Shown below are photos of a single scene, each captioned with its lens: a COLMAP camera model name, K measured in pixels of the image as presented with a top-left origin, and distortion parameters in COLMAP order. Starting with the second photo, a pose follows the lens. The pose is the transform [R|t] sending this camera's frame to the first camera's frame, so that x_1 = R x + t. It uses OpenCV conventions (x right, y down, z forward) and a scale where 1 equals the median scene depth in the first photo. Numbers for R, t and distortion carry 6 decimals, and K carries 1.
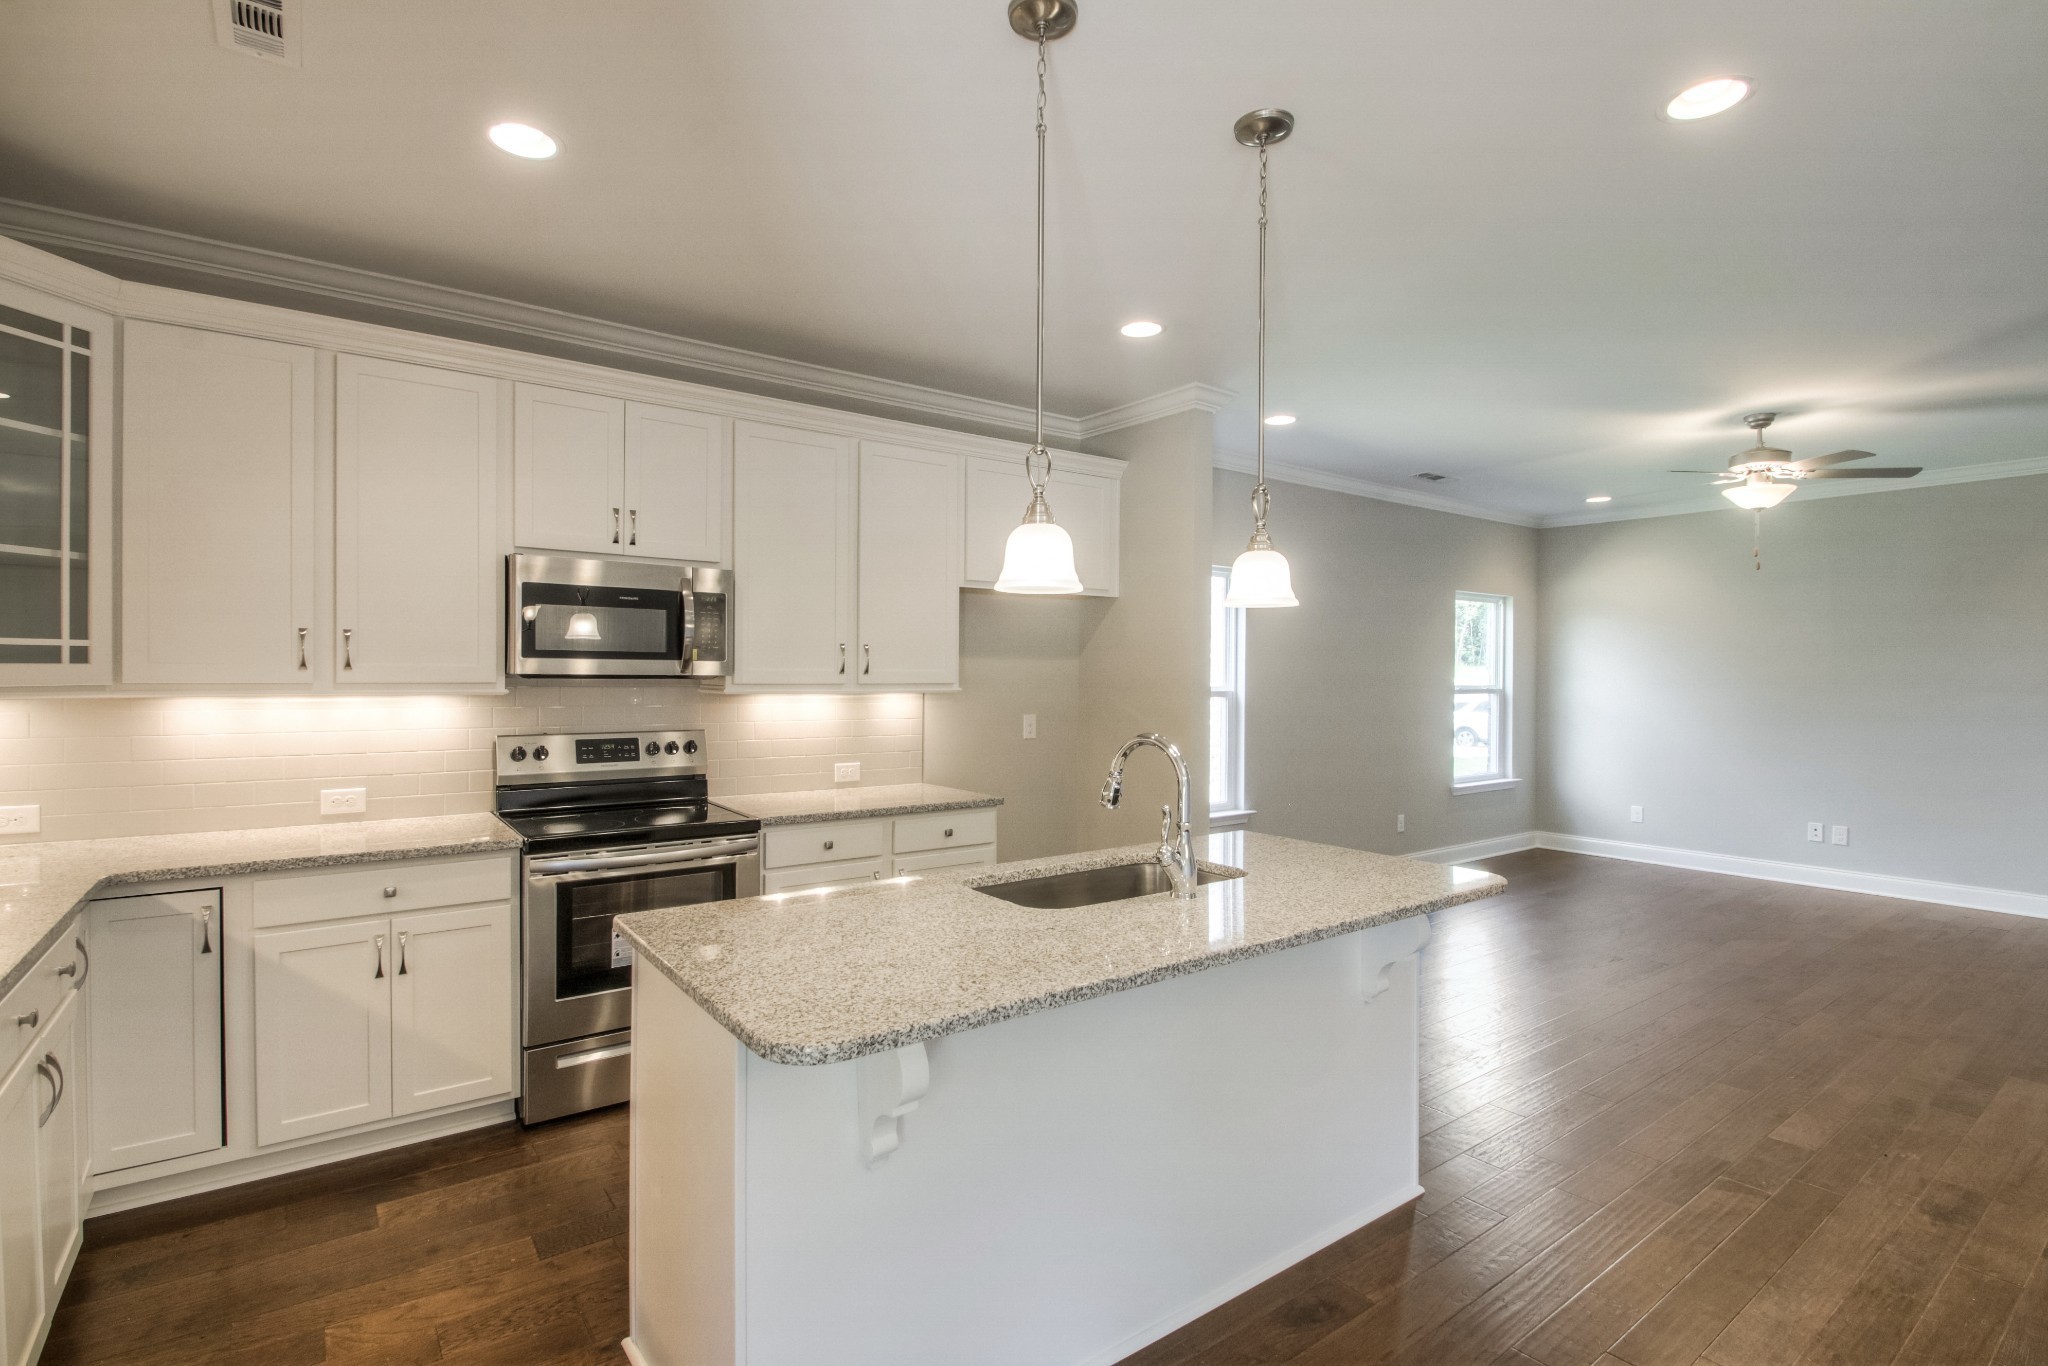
lens RADIAL K [[955.3, 0, 1003.8], [0, 955.3, 683.0], [0, 0, 1]] dist [0.006445, -0.011397]
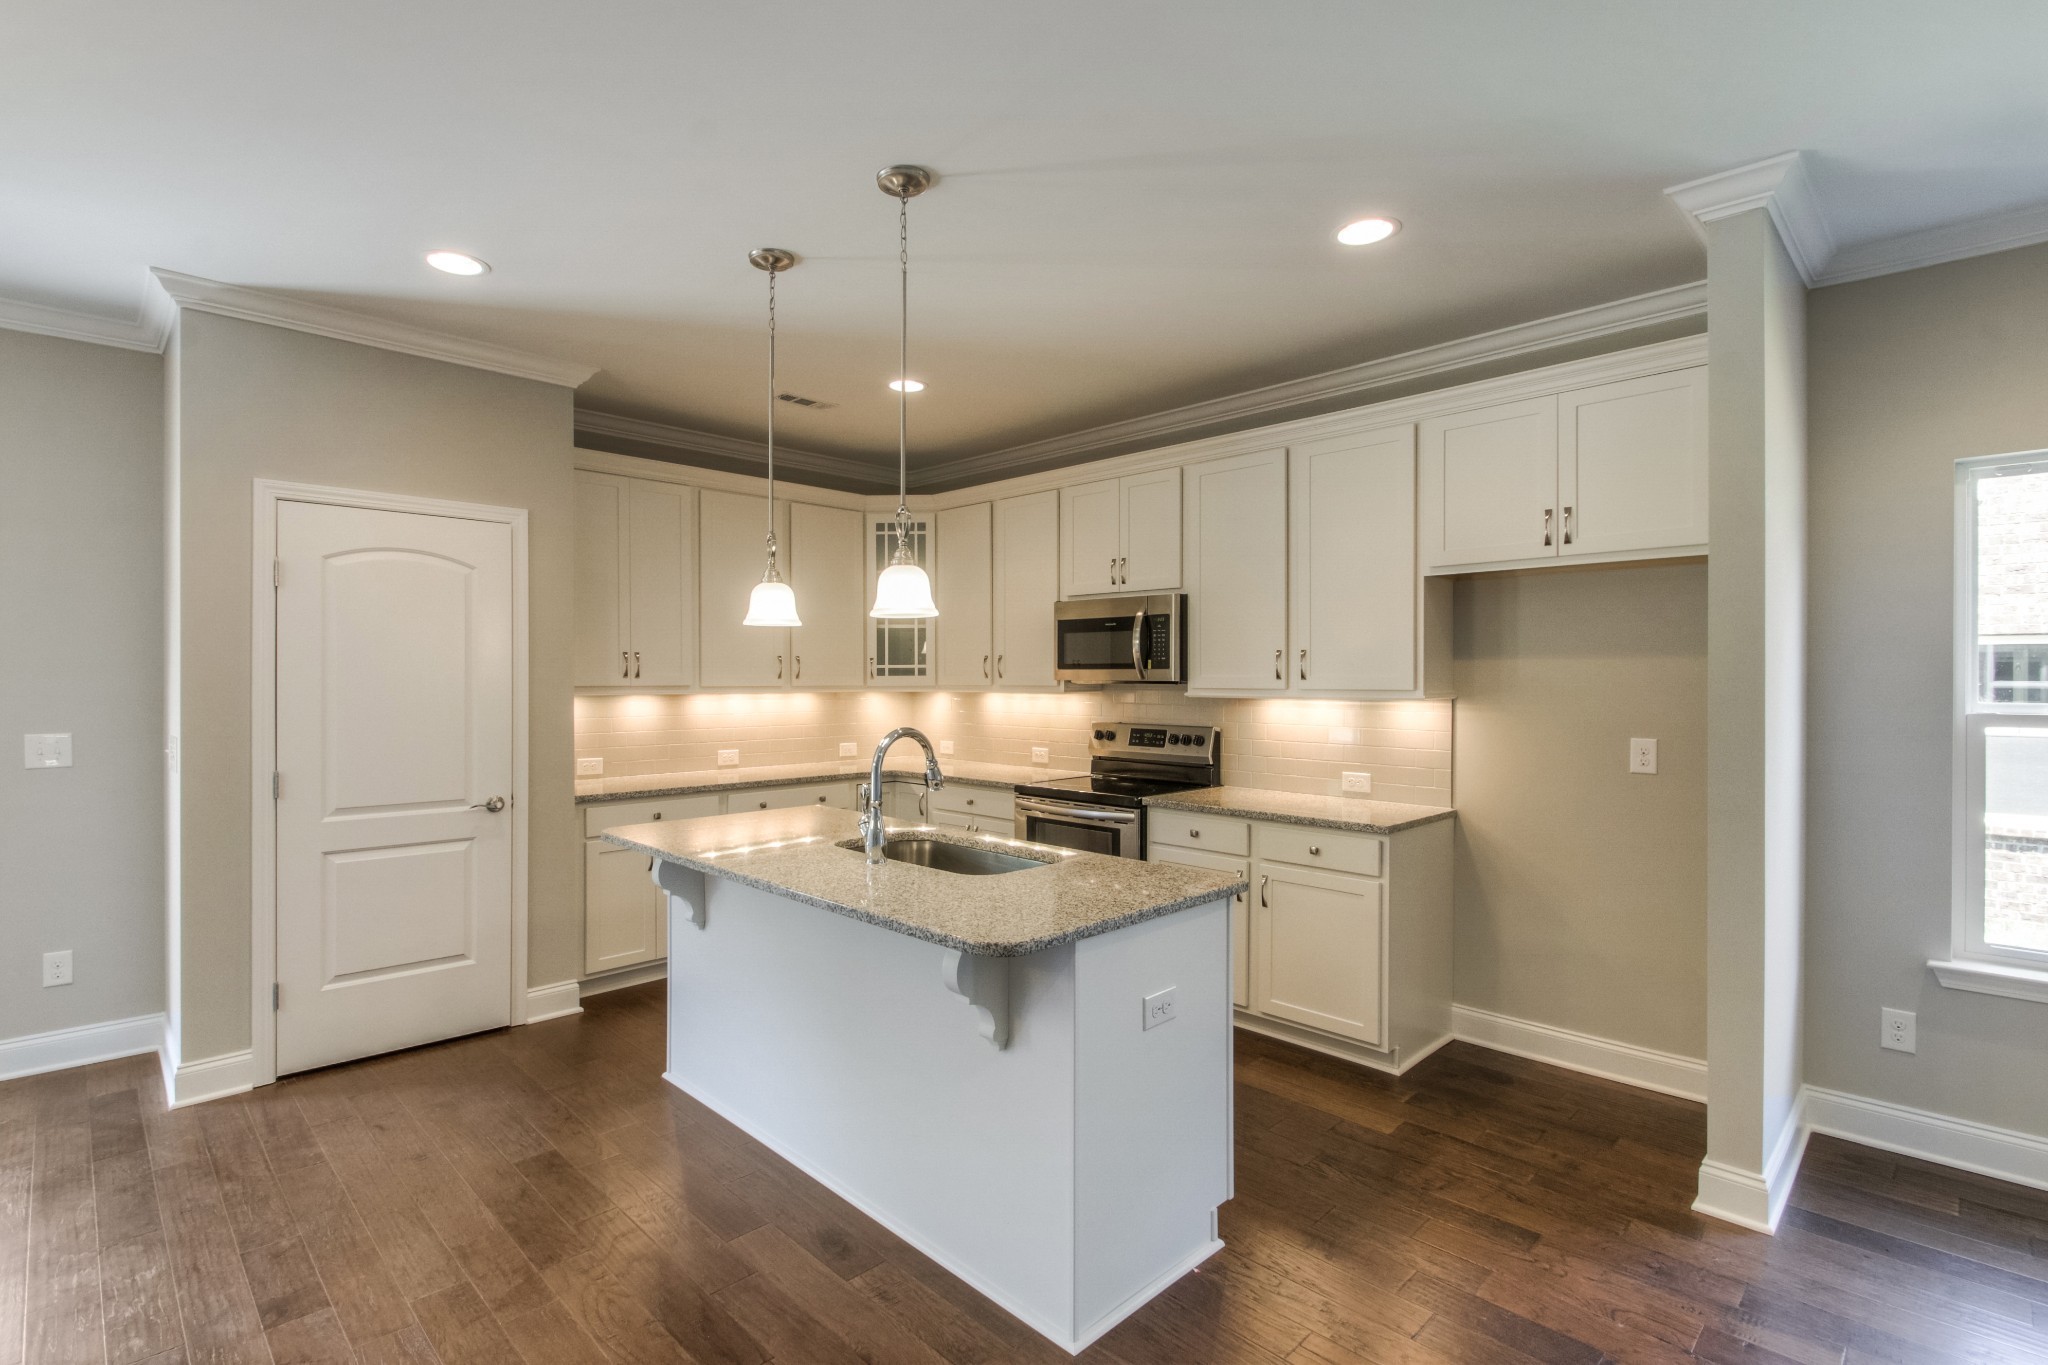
lens RADIAL K [[955.3, 0, 1003.8], [0, 955.3, 682.5], [0, 0, 1]] dist [0.006445, -0.011397]
pose [[0.154207, -0.001421, -0.988038, 0.895954], [-0.010359, 0.999942, -0.003055, -0.000035], [0.987984, 0.010706, 0.154183, 0.620107]]
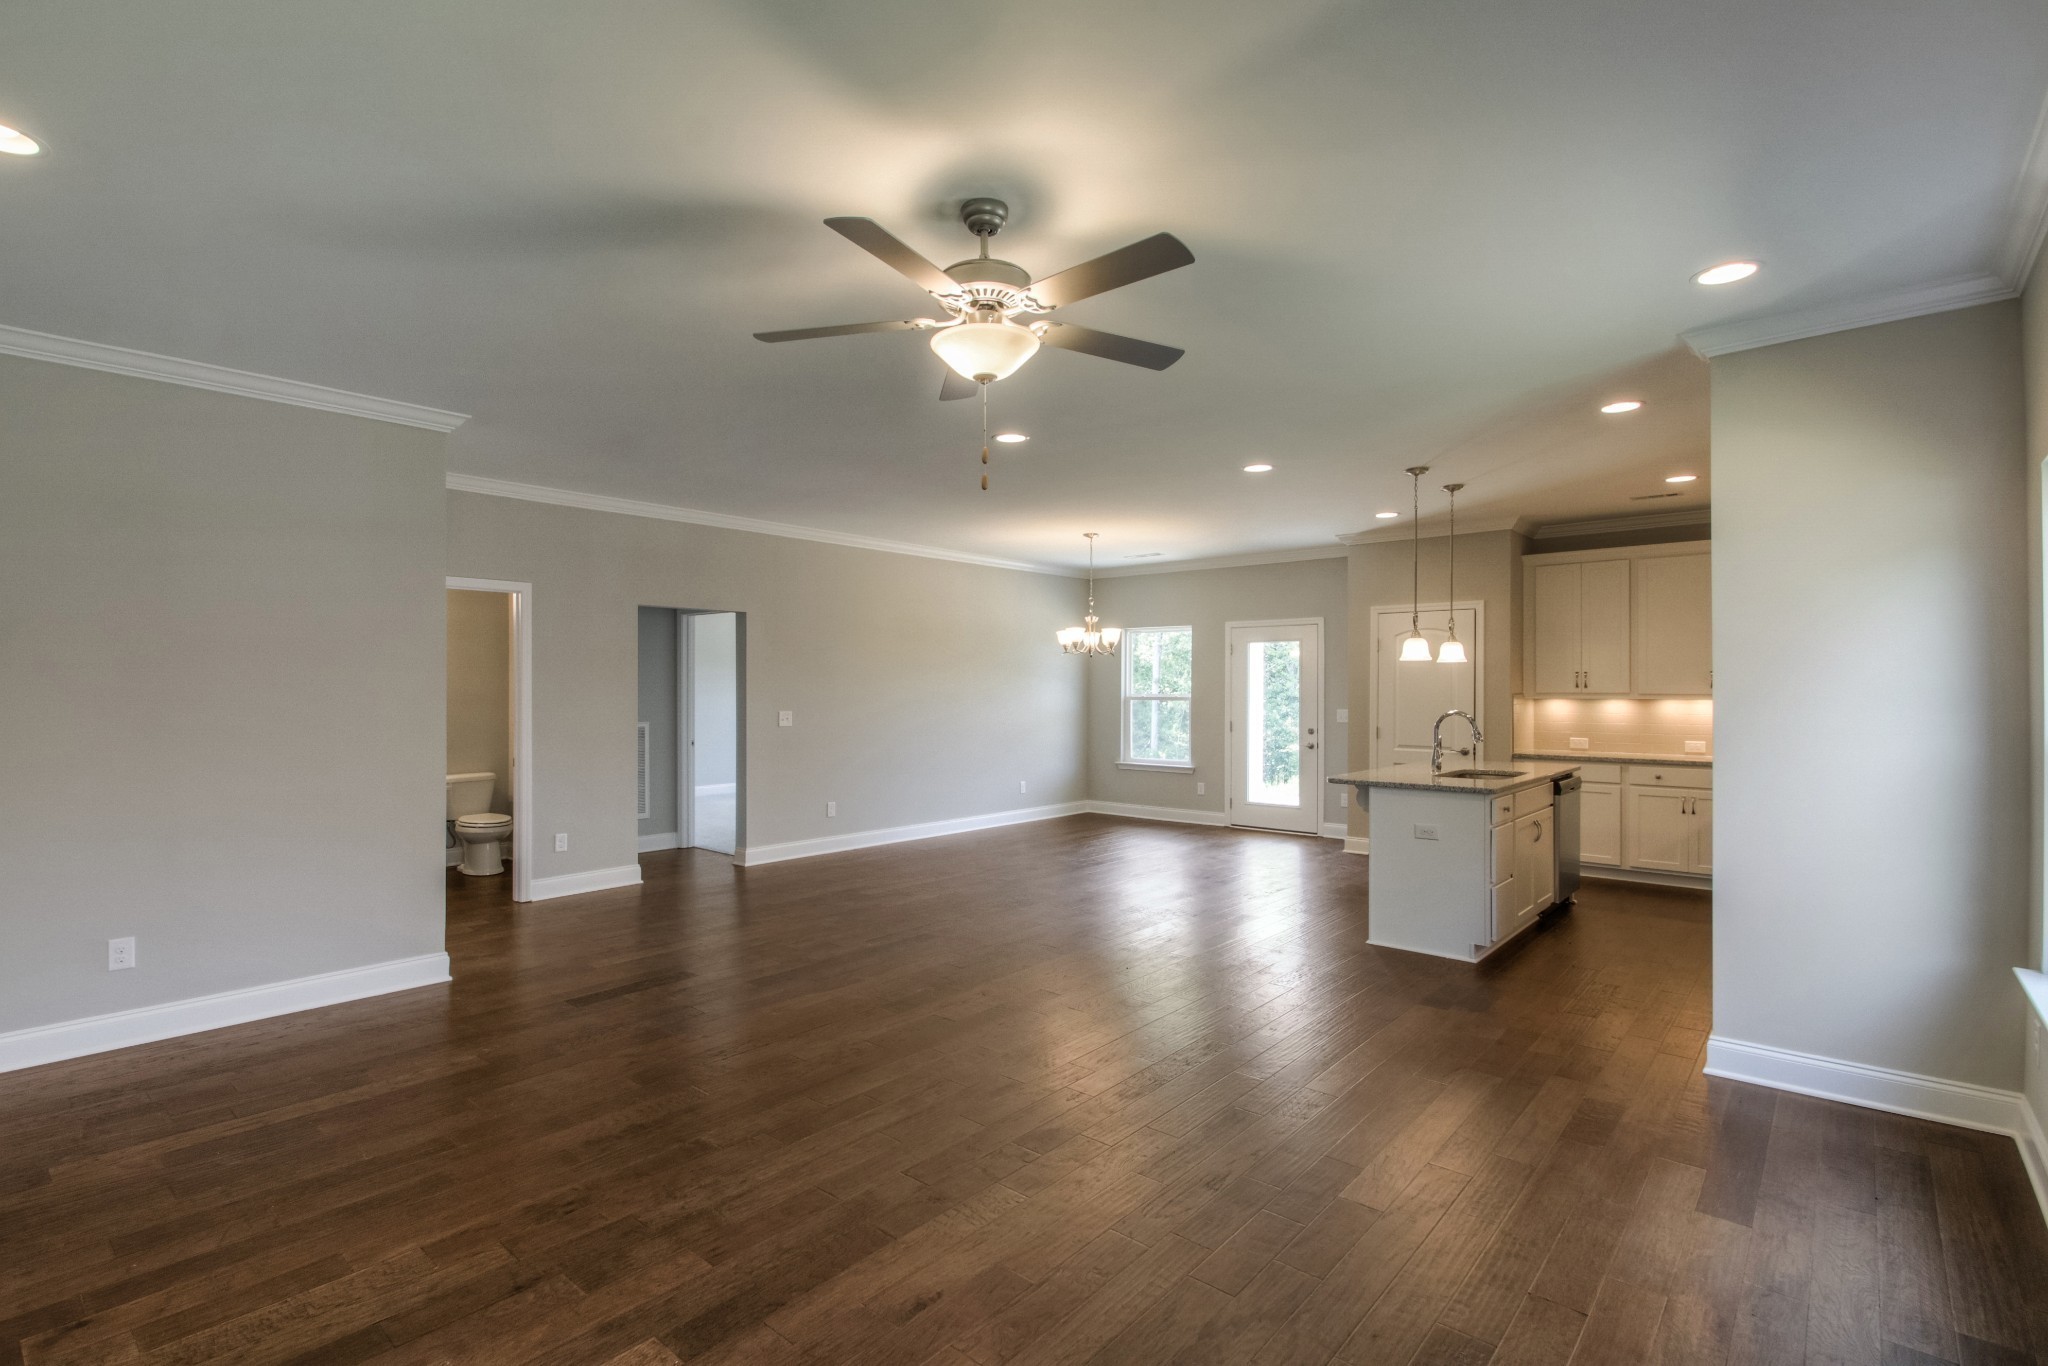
lens RADIAL K [[955.3, 0, 1003.8], [0, 955.3, 683.0], [0, 0, 1]] dist [0.006445, -0.011397]
pose [[-0.973900, -0.007632, -0.226848, 1.244980], [-0.008535, 0.999959, 0.003003, -0.011292], [0.226816, 0.004861, -0.973925, 2.097660]]
